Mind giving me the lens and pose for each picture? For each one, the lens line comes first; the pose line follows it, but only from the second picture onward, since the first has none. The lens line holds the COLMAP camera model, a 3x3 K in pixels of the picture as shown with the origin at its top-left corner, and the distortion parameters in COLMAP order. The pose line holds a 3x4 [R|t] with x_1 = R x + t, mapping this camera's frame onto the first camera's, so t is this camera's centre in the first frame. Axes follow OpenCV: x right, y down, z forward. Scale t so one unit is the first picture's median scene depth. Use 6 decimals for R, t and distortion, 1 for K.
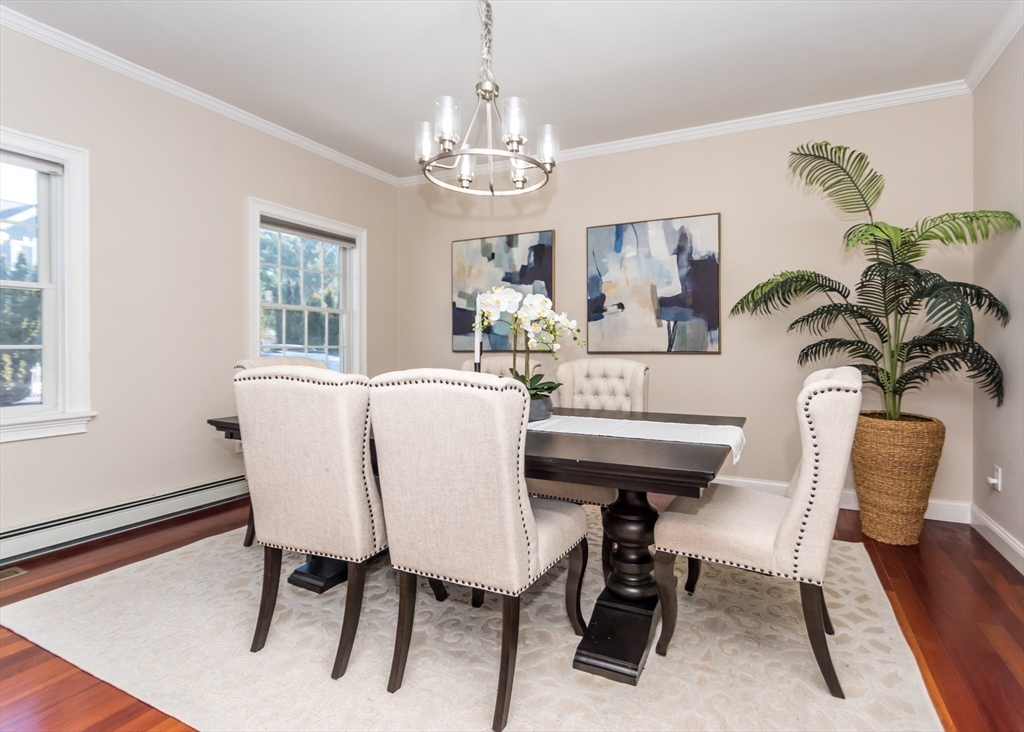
lens RADIAL K [[496.3, 0, 517.6], [0, 496.3, 346.4], [0, 0, 1]] dist [-0.000273, -0.000438]
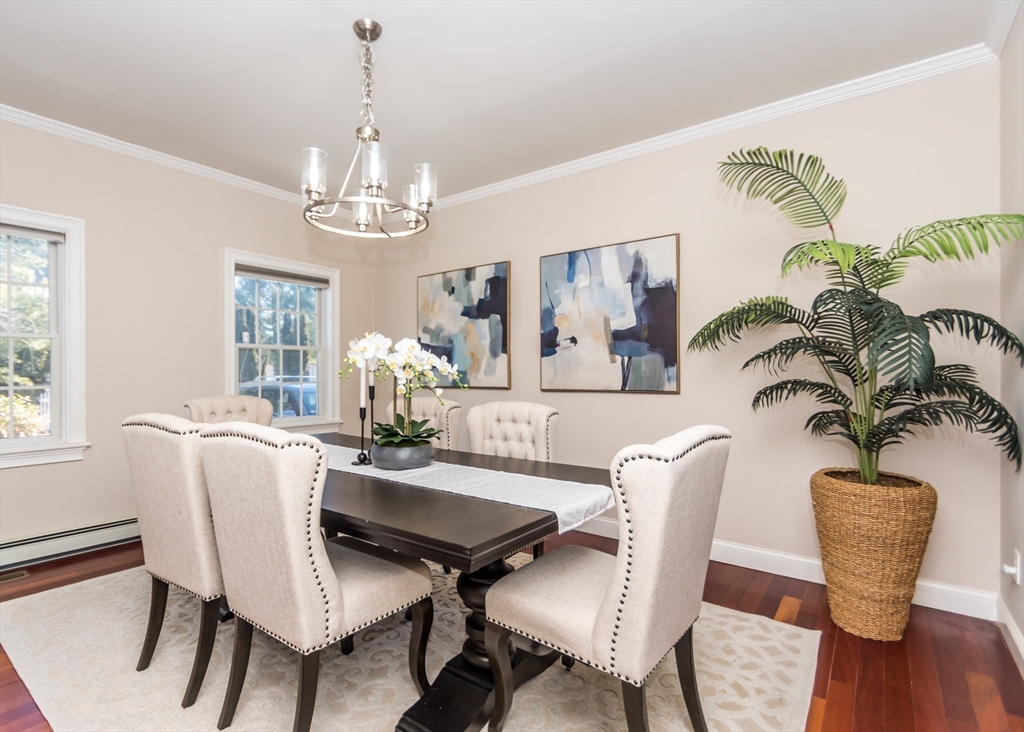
lens RADIAL K [[506.0, 0, 489.2], [0, 506.0, 365.7], [0, 0, 1]] dist [0.000601, -0.000171]
pose [[0.972097, -0.006198, -0.234499, 0.338280], [0.005723, 0.999980, -0.002707, -0.039396], [0.234511, 0.001289, 0.972112, 0.057183]]
